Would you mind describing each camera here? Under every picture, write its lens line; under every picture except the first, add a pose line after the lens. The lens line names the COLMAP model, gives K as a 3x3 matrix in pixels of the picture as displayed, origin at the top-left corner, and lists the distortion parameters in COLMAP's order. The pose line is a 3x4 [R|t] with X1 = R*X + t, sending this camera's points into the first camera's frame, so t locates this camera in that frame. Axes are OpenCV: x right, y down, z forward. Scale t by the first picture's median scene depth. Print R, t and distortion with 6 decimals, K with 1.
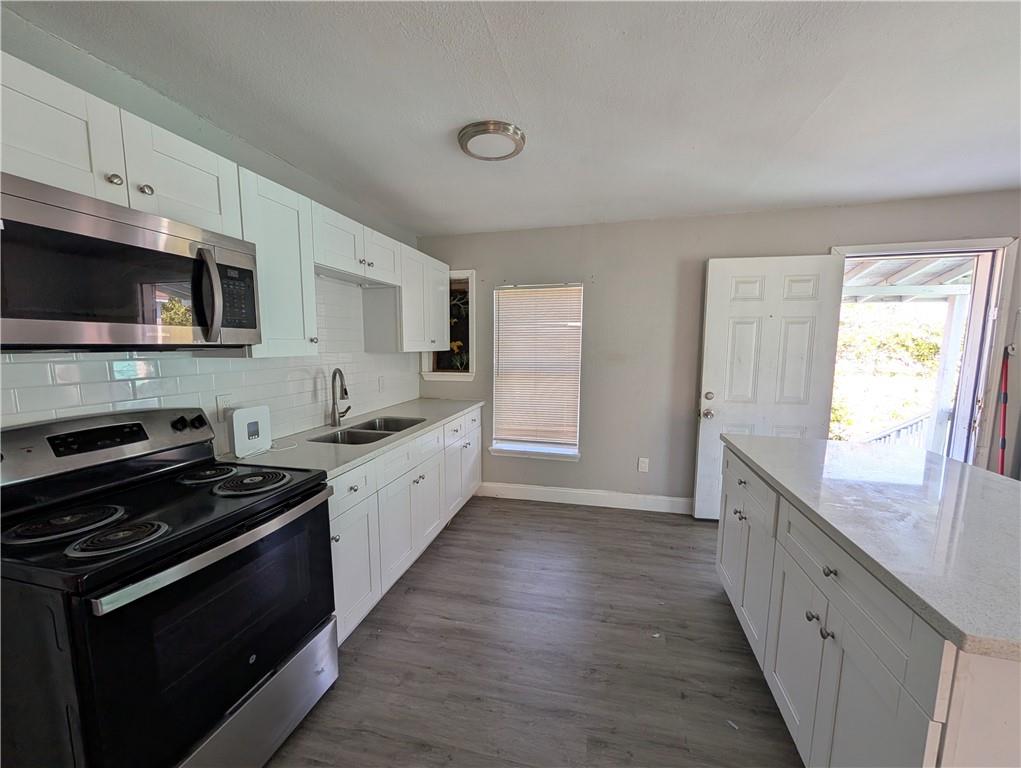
lens RADIAL K [[389.6, 0, 511.7], [0, 389.6, 387.8], [0, 0, 1]] dist [0.001210, -0.000188]
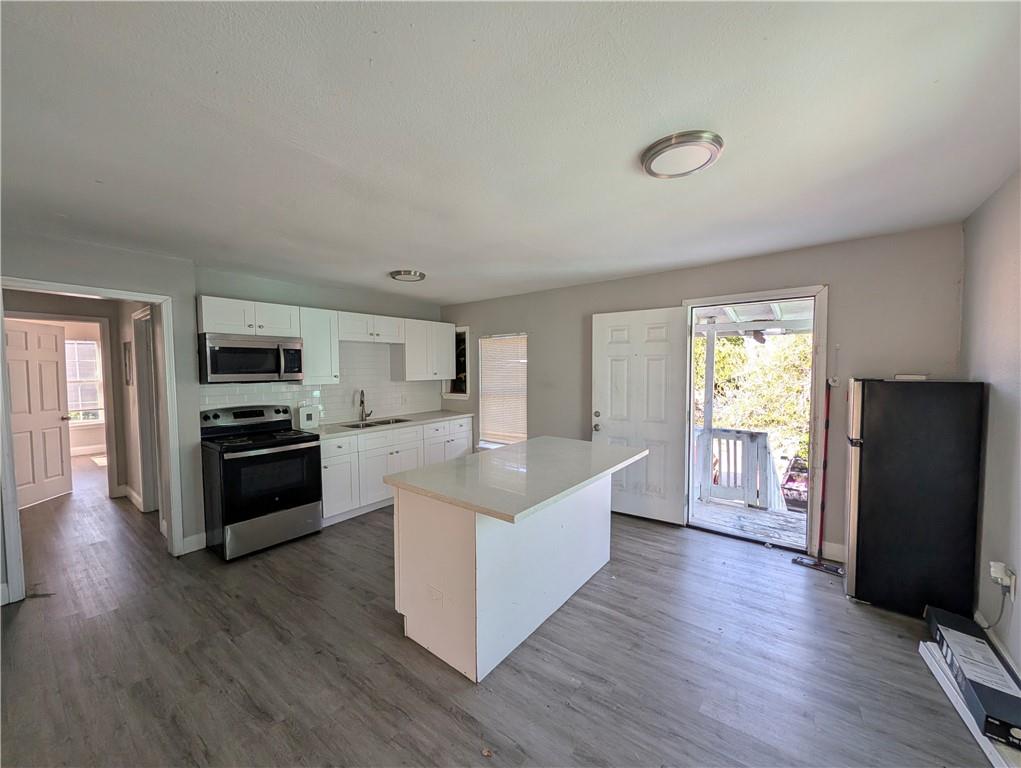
lens RADIAL K [[389.6, 0, 512.4], [0, 389.6, 386.1], [0, 0, 1]] dist [0.001210, -0.000188]
pose [[0.914237, 0.010429, -0.405045, 0.803734], [-0.035647, 0.997863, -0.054767, 0.008061], [0.403608, 0.064509, 0.912655, -0.354002]]
